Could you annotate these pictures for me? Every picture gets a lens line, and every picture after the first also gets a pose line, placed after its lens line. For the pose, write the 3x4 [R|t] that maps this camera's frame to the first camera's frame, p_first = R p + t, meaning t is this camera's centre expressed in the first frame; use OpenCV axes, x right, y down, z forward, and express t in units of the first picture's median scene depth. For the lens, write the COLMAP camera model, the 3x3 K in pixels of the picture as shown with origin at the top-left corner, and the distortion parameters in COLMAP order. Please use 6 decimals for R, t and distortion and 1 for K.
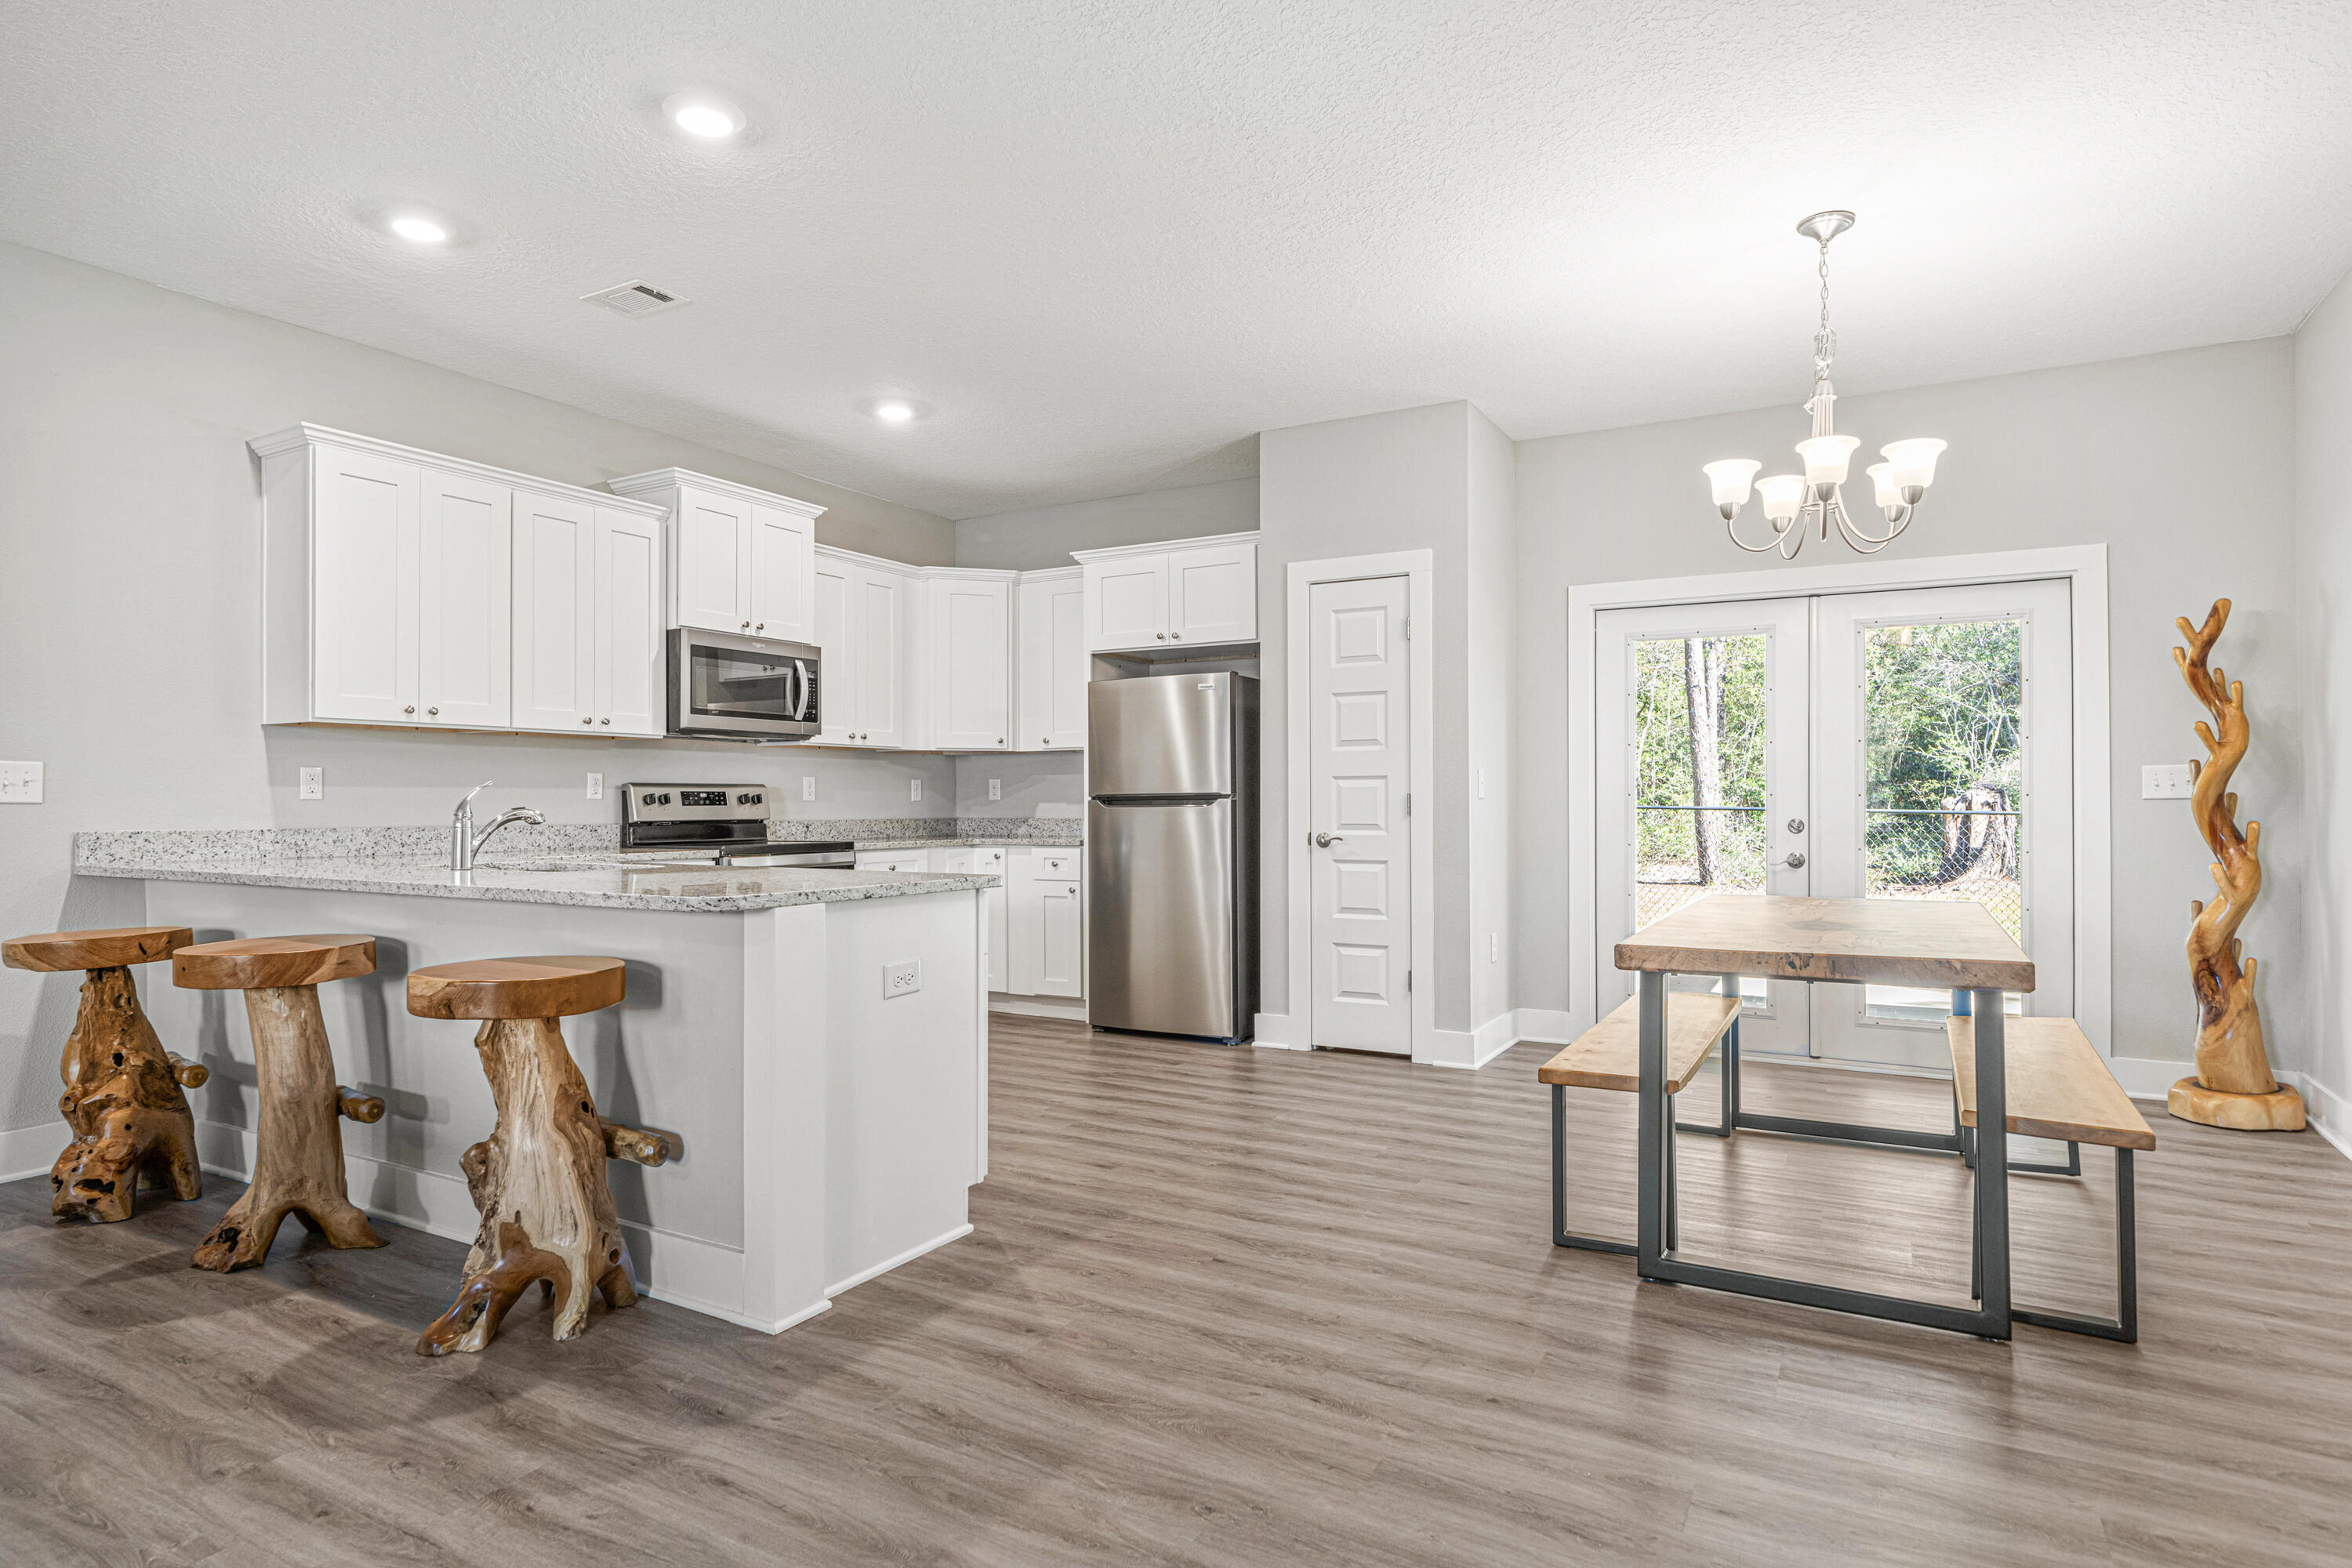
lens RADIAL K [[1264.8, 0, 1165.7], [0, 1264.8, 791.5], [0, 0, 1]] dist [0.002229, 0.000707]
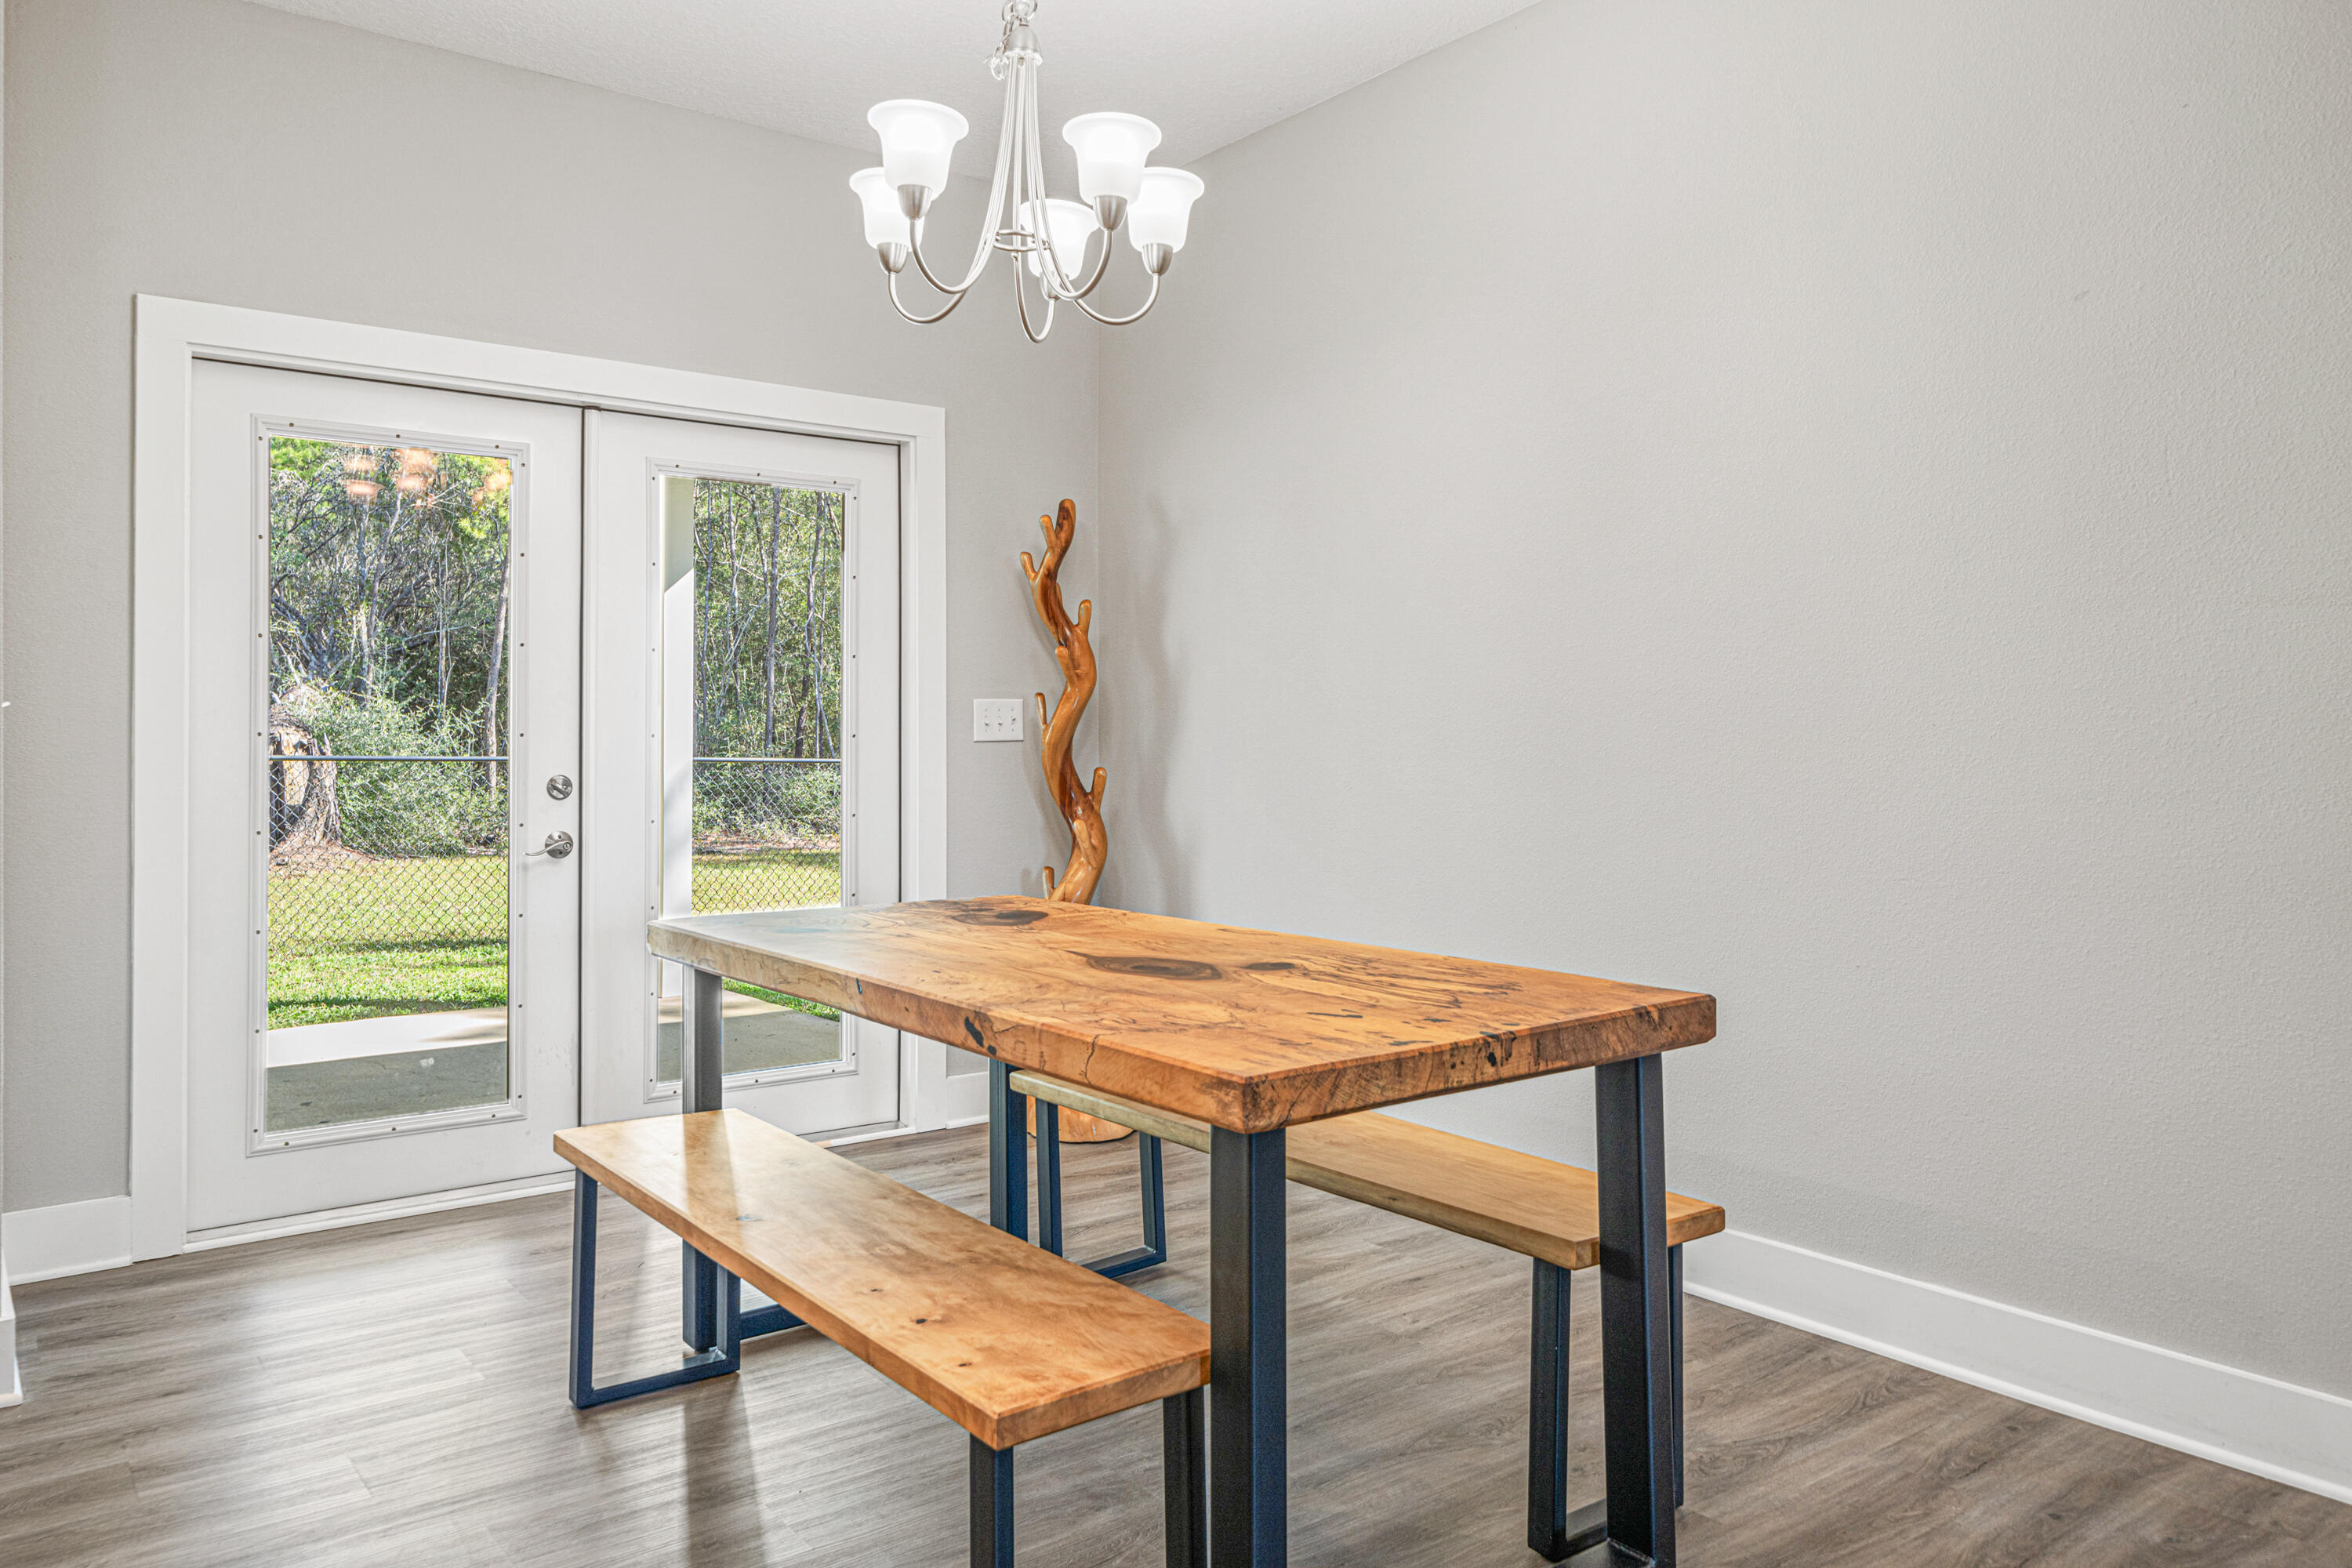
lens RADIAL K [[1614.7, 0, 1173.5], [0, 1614.7, 720.6], [0, 0, 1]] dist [0.001181, 0.000289]
pose [[0.387774, 0.011347, 0.921684, -0.092257], [-0.006045, 0.999934, -0.009768, 0.001542], [-0.921734, -0.001784, 0.387817, 0.442128]]
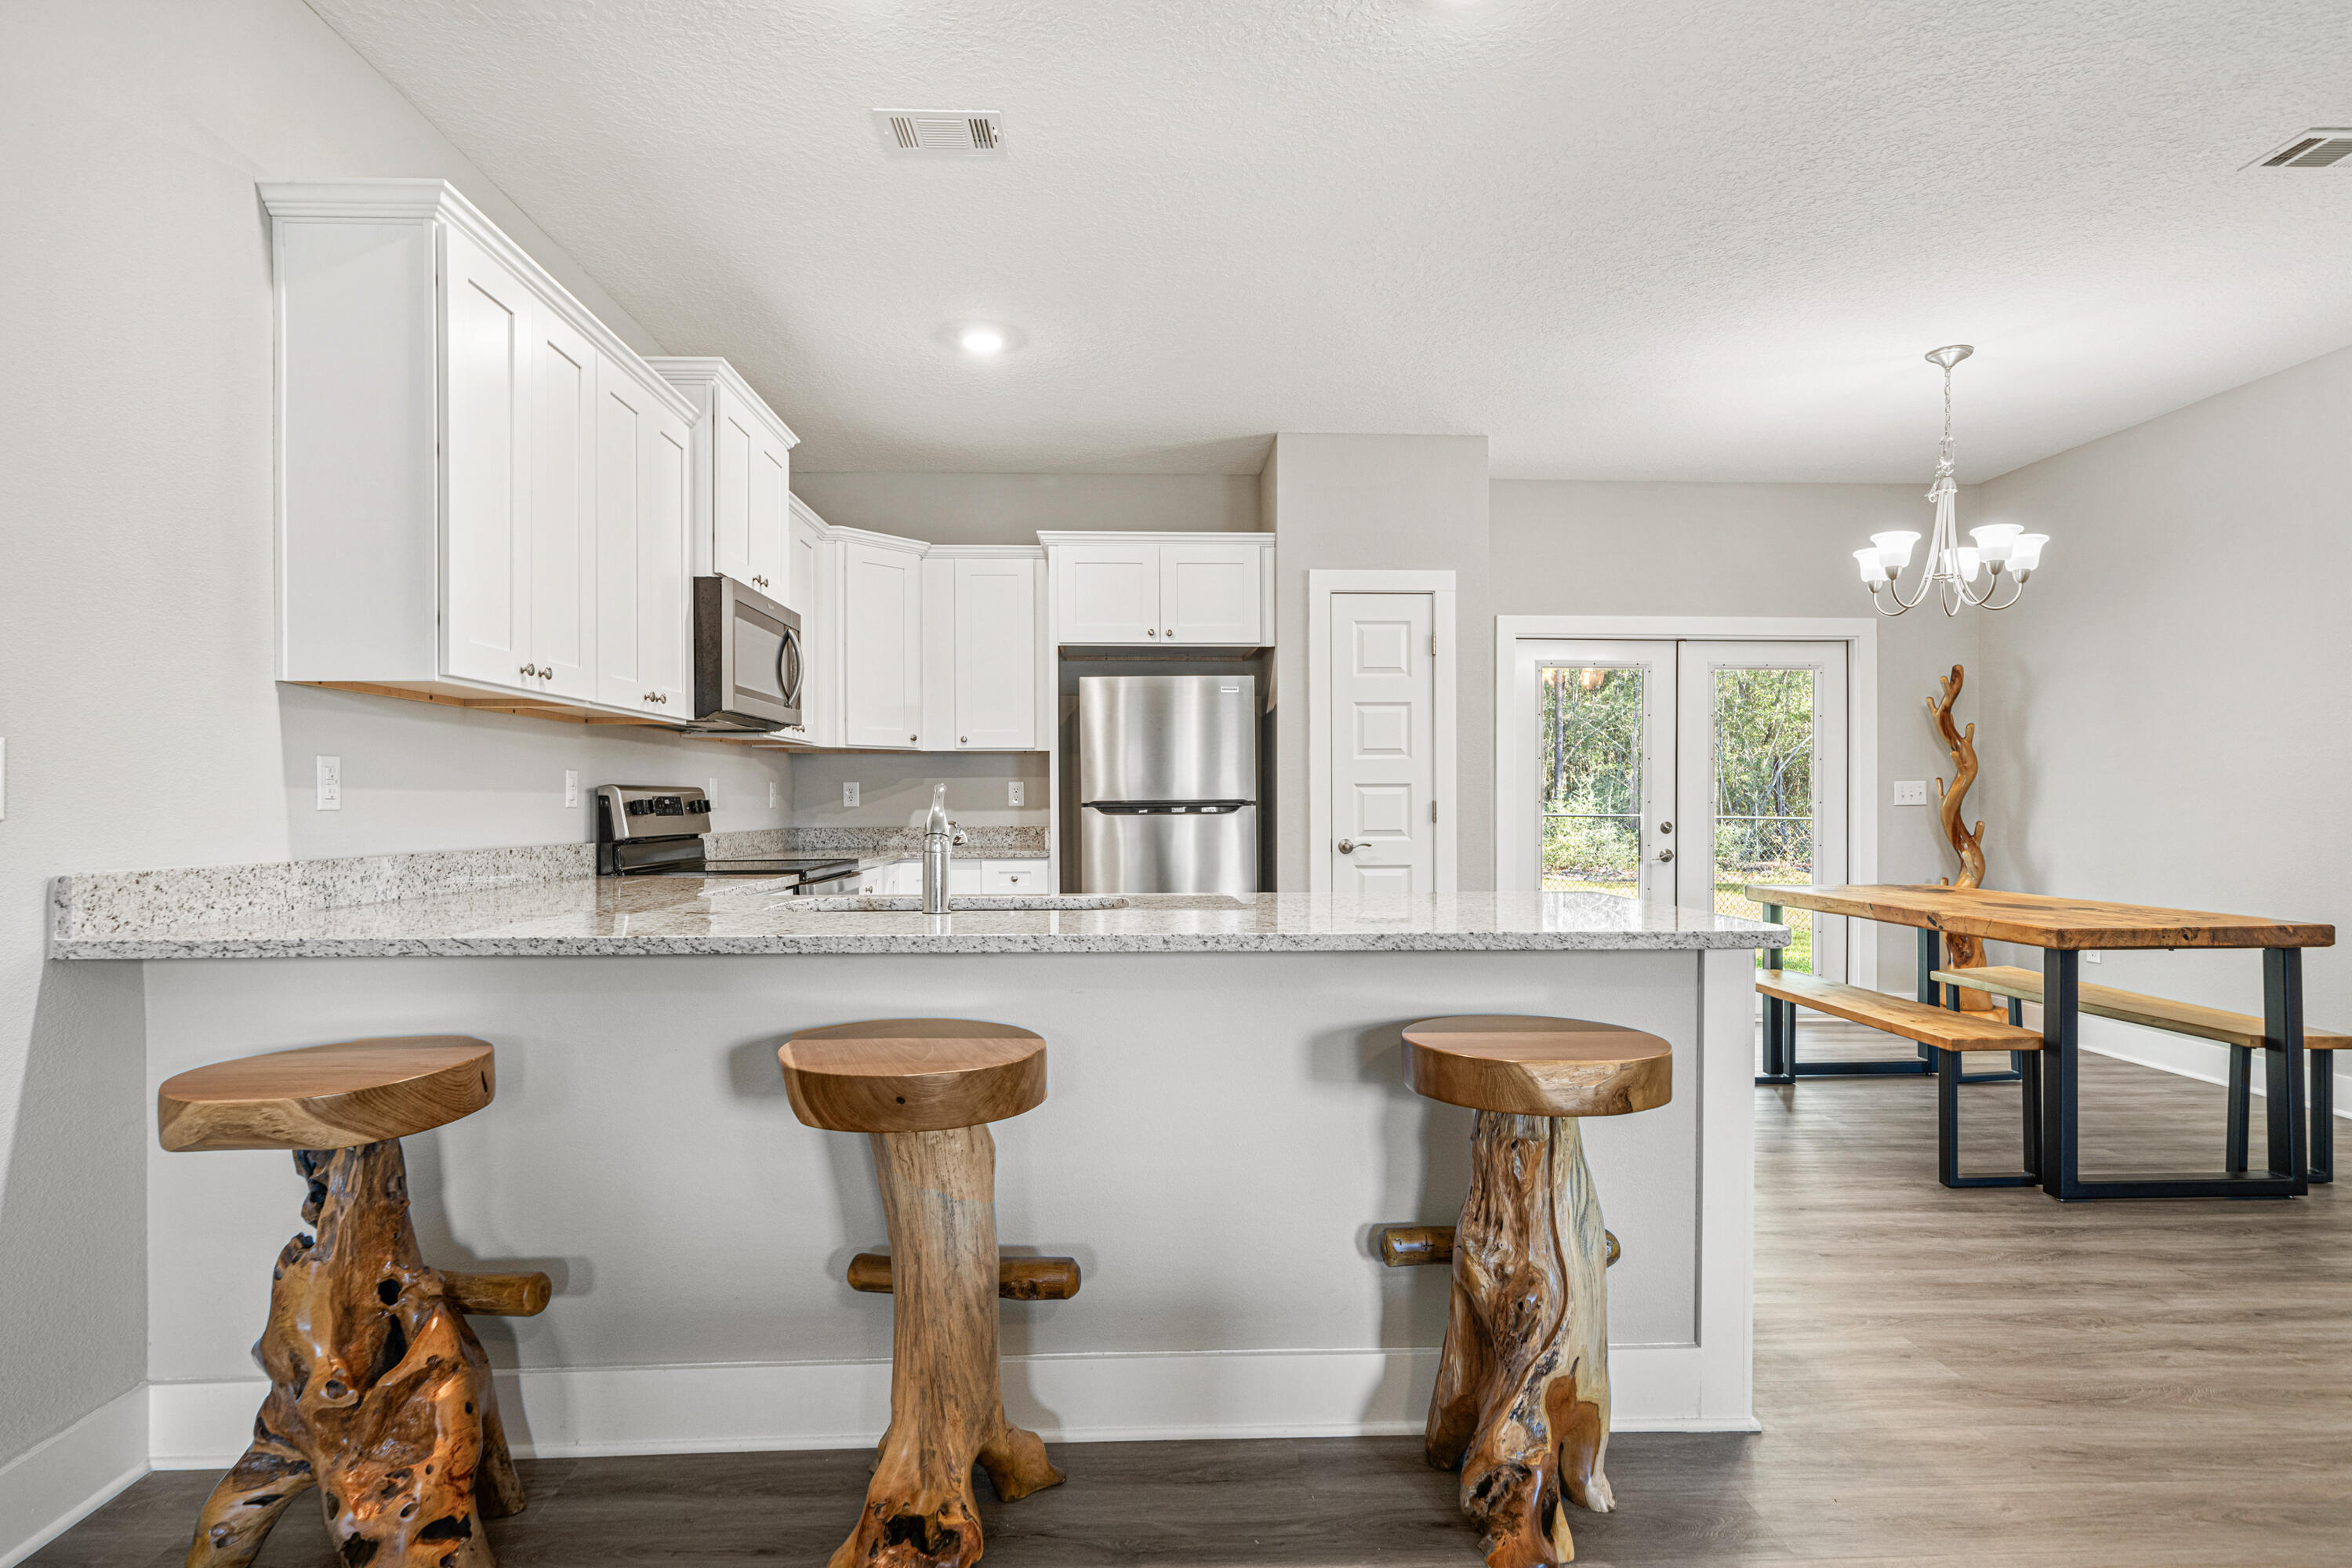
lens RADIAL K [[1227.9, 0, 1175.0], [0, 1227.9, 809.7], [0, 0, 1]] dist [0.002809, 0.000367]
pose [[0.847788, -0.002490, 0.530329, -0.538417], [-0.003992, 0.999931, 0.011077, -0.001576], [-0.530320, -0.011508, 0.847719, 0.247819]]
